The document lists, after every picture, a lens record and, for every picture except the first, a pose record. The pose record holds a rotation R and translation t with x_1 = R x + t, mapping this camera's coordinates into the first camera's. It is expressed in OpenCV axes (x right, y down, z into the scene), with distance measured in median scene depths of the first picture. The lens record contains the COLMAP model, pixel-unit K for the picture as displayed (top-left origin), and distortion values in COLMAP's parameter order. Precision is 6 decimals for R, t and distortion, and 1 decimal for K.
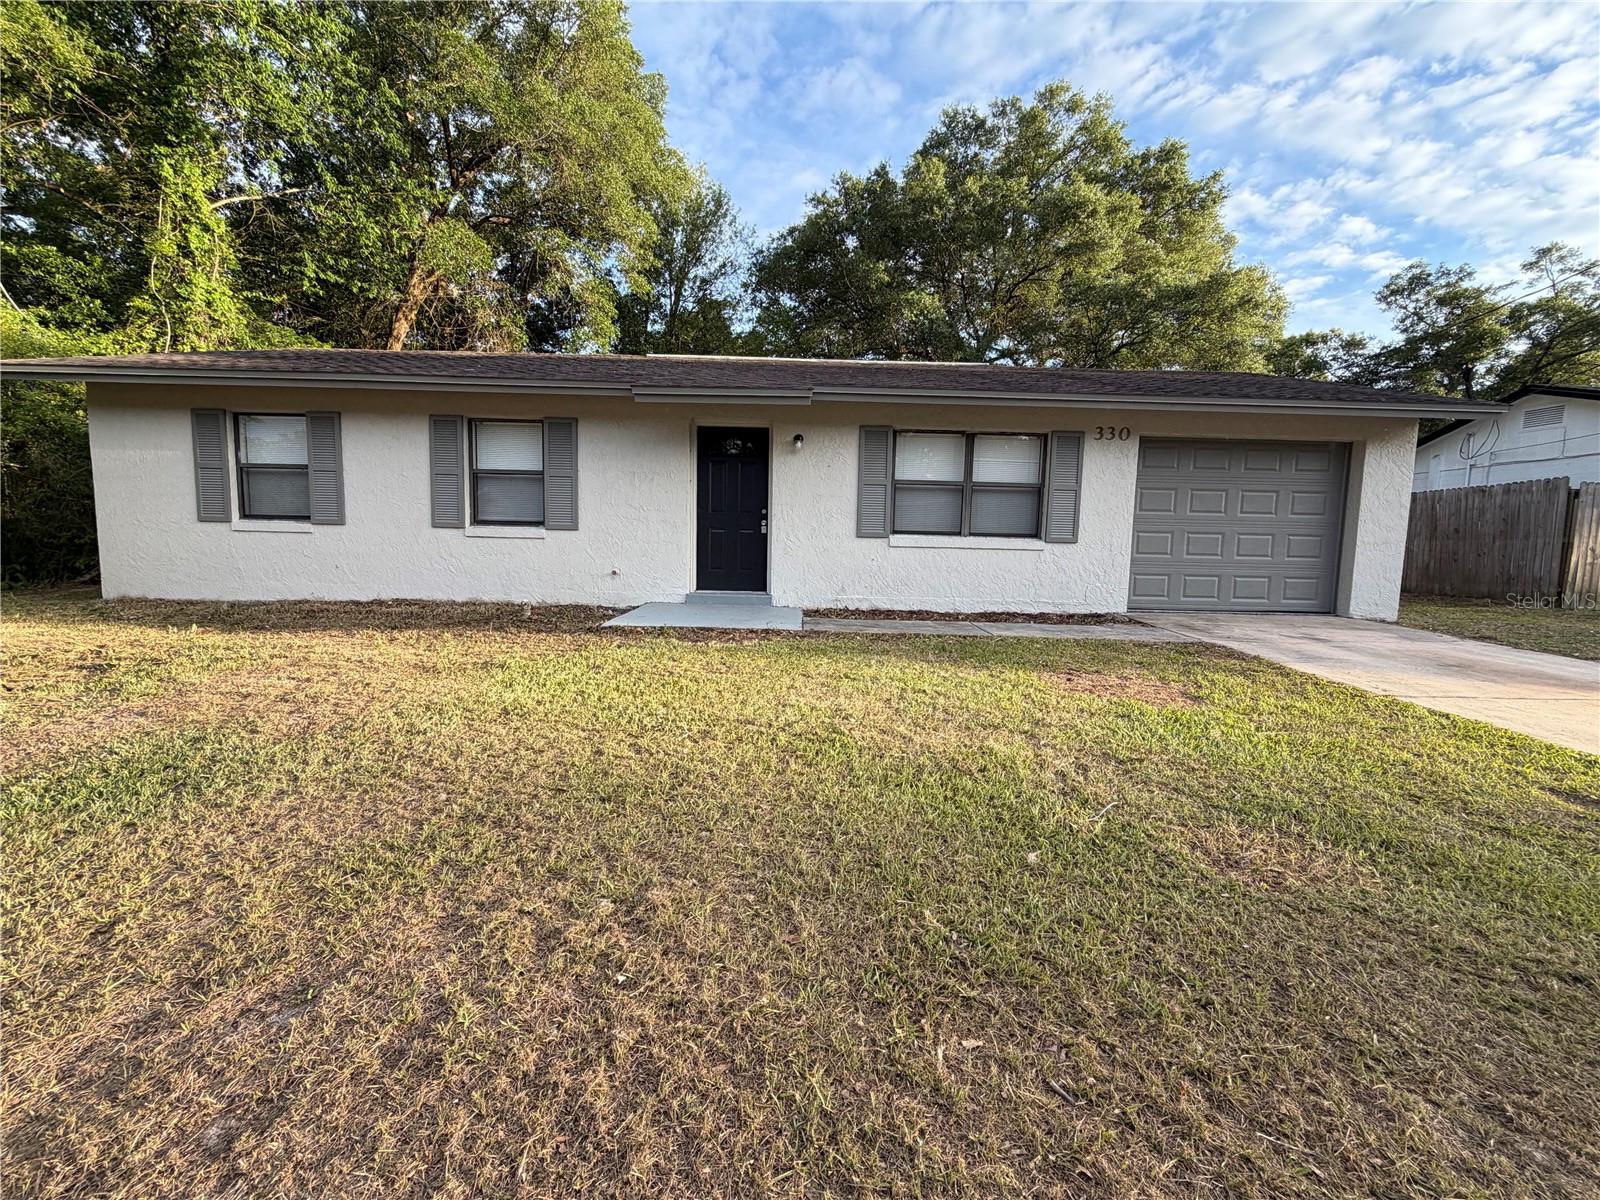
lens RADIAL K [[640.0, 0, 792.1], [0, 640.0, 607.6], [0, 0, 1]] dist [0.004969, 0.000128]
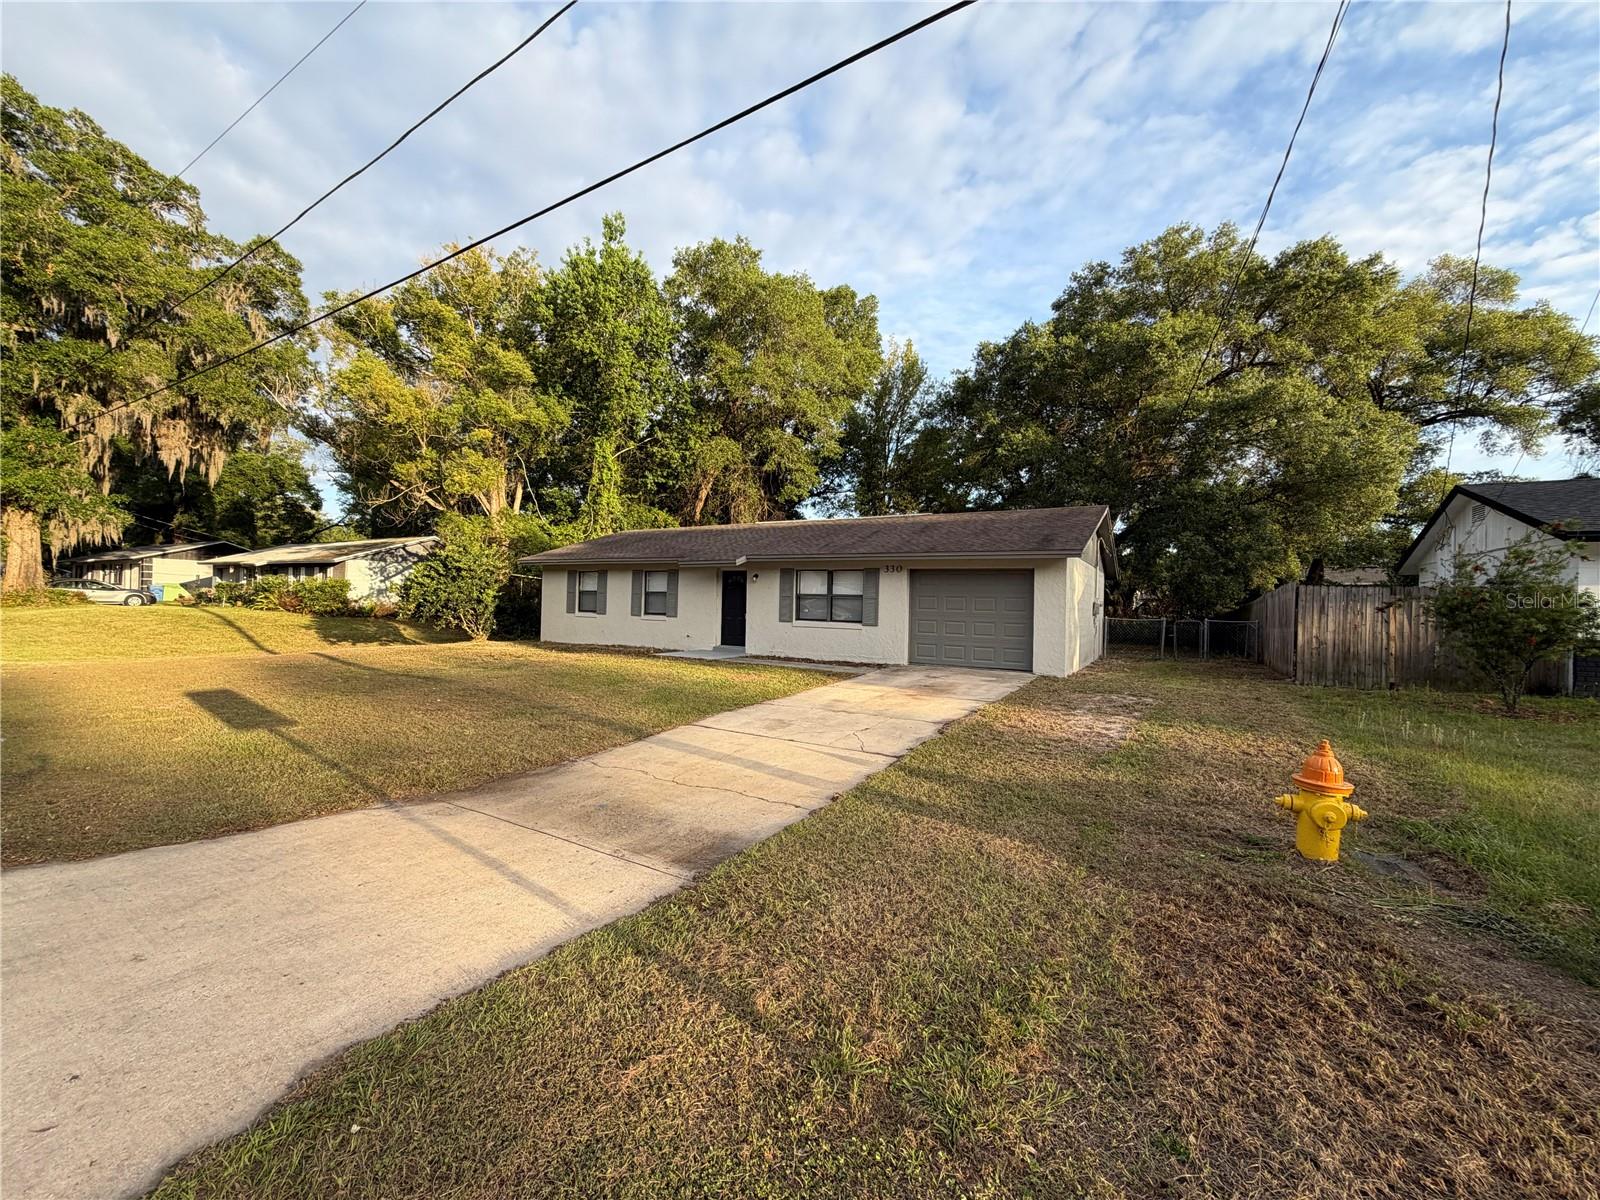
lens RADIAL K [[640.0, 0, 801.1], [0, 640.0, 609.9], [0, 0, 1]] dist [0.004969, 0.000128]
pose [[0.863974, 0.003136, -0.503526, 0.679559], [-0.057749, 0.994000, -0.092898, 0.023478], [0.500214, 0.109340, 0.858971, -0.428864]]
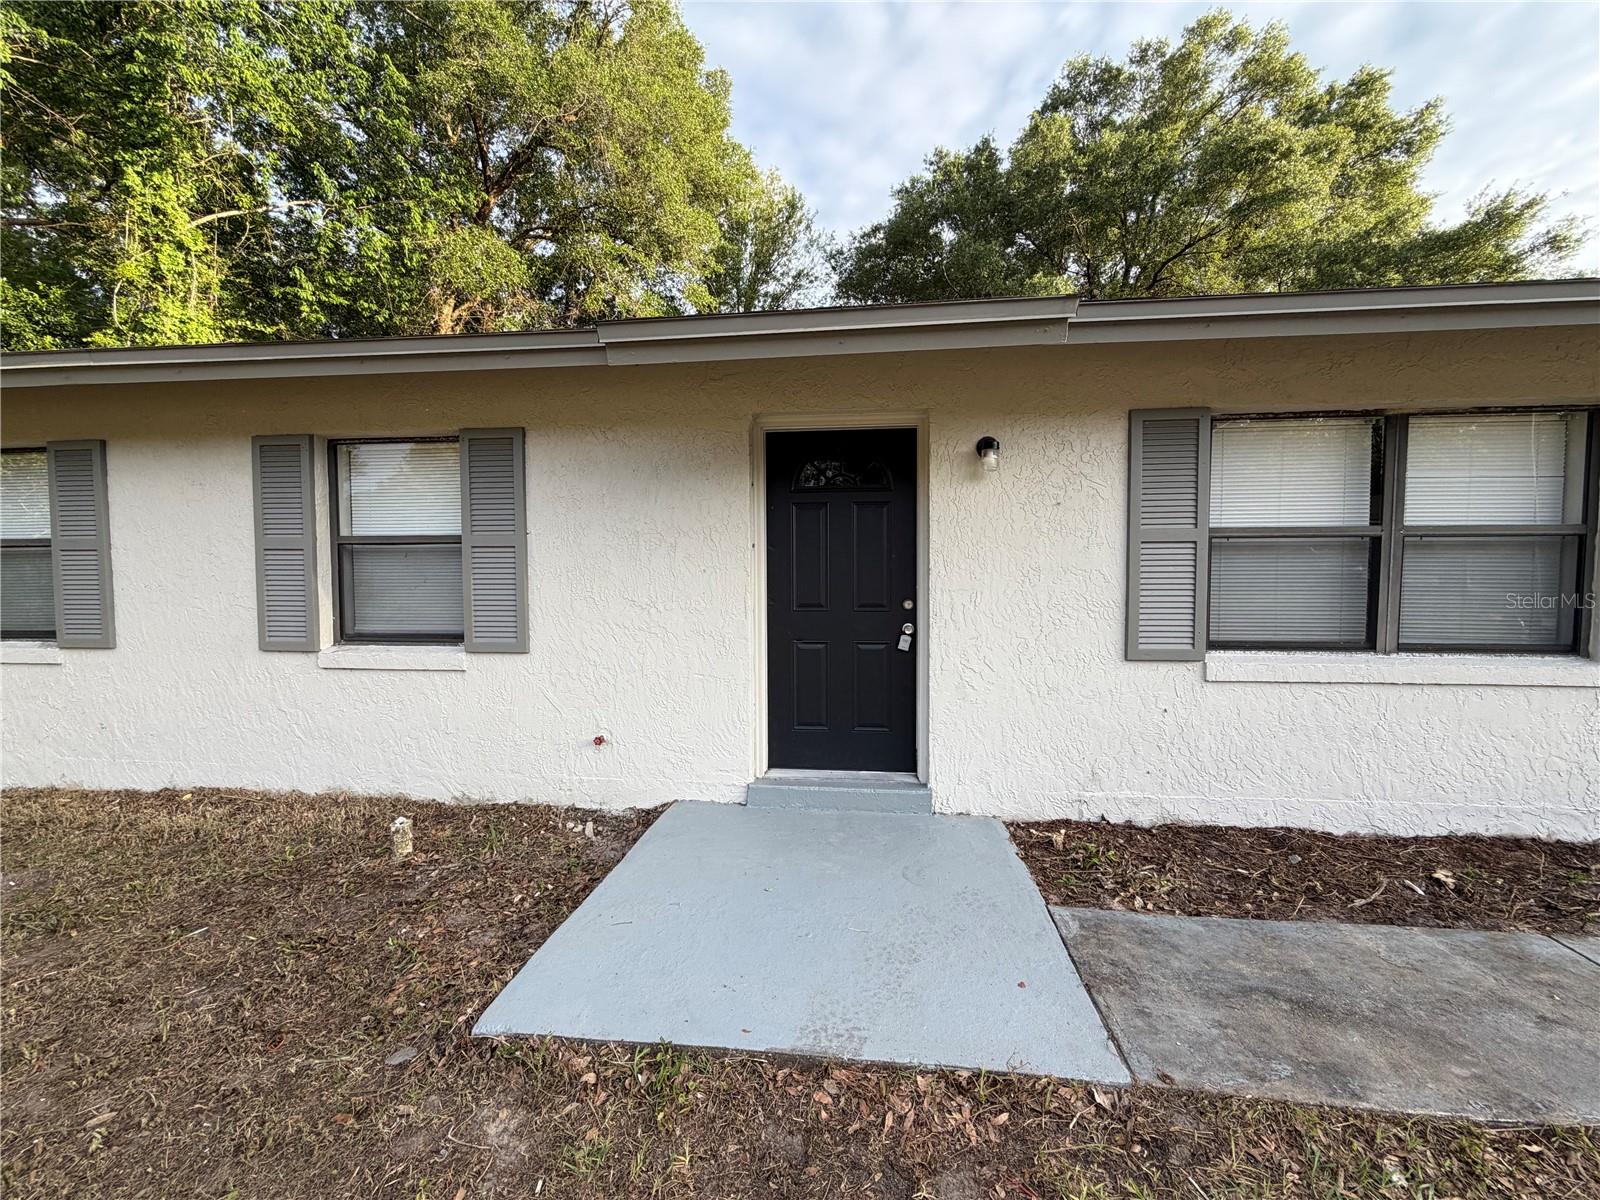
lens RADIAL K [[640.0, 0, 793.6], [0, 640.0, 602.1], [0, 0, 1]] dist [0.004969, 0.000128]
pose [[0.993265, -0.021139, -0.113922, -0.041868], [0.014177, 0.998002, -0.061577, -0.070089], [0.114996, 0.059547, 0.991580, 0.296045]]
